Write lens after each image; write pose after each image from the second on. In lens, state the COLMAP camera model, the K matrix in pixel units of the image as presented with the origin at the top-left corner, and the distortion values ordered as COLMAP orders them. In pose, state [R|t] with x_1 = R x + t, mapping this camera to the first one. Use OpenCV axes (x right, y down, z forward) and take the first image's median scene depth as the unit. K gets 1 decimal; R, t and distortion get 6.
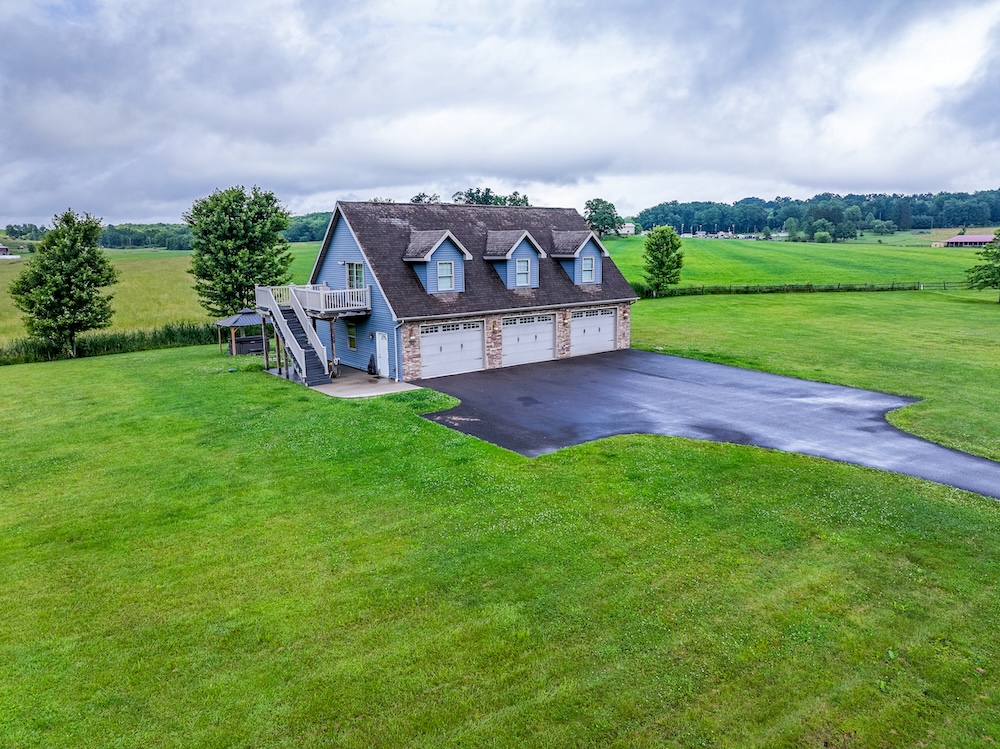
lens RADIAL K [[697.3, 0, 503.9], [0, 697.3, 377.9], [0, 0, 1]] dist [-0.033481, 0.000554]
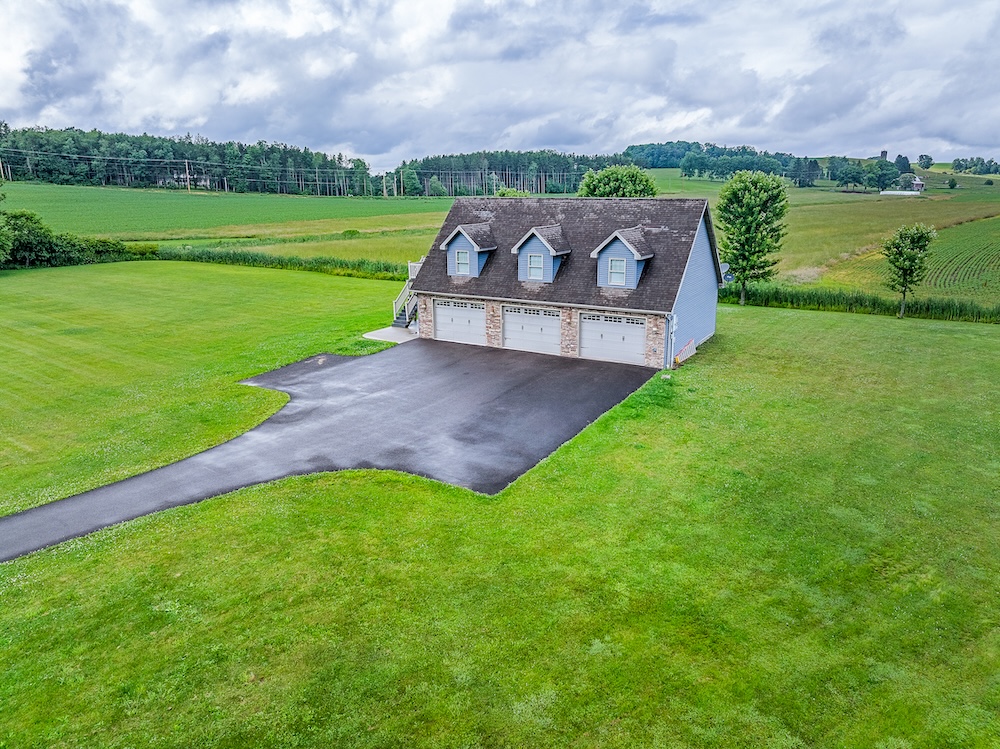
lens RADIAL K [[697.3, 0, 503.9], [0, 697.3, 377.9], [0, 0, 1]] dist [-0.033481, 0.000554]
pose [[0.351913, 0.260479, -0.899060, 0.909364], [-0.174645, 0.961905, 0.210327, -0.183460], [0.919596, 0.083000, 0.383998, 0.507934]]
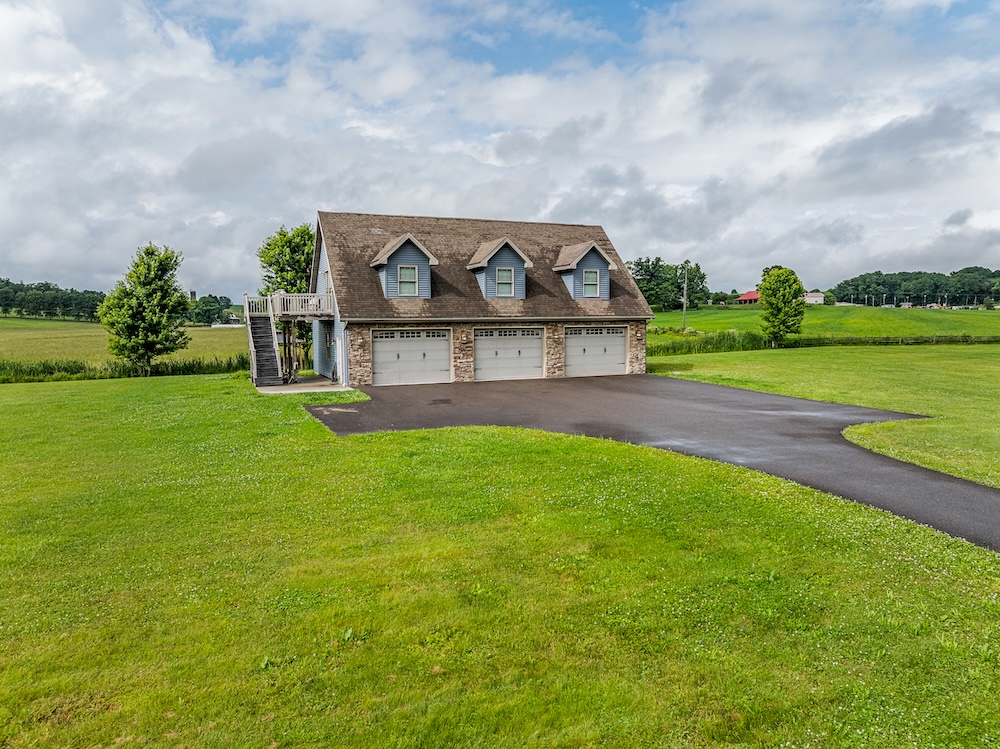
lens RADIAL K [[698.9, 0, 500.0], [0, 698.9, 374.5], [0, 0, 1]] dist [-0.039760, 0.001732]
pose [[0.962052, 0.022046, -0.271973, 0.250175], [-0.052617, 0.993012, -0.105631, 0.063268], [0.267744, 0.115933, 0.956490, 0.109109]]
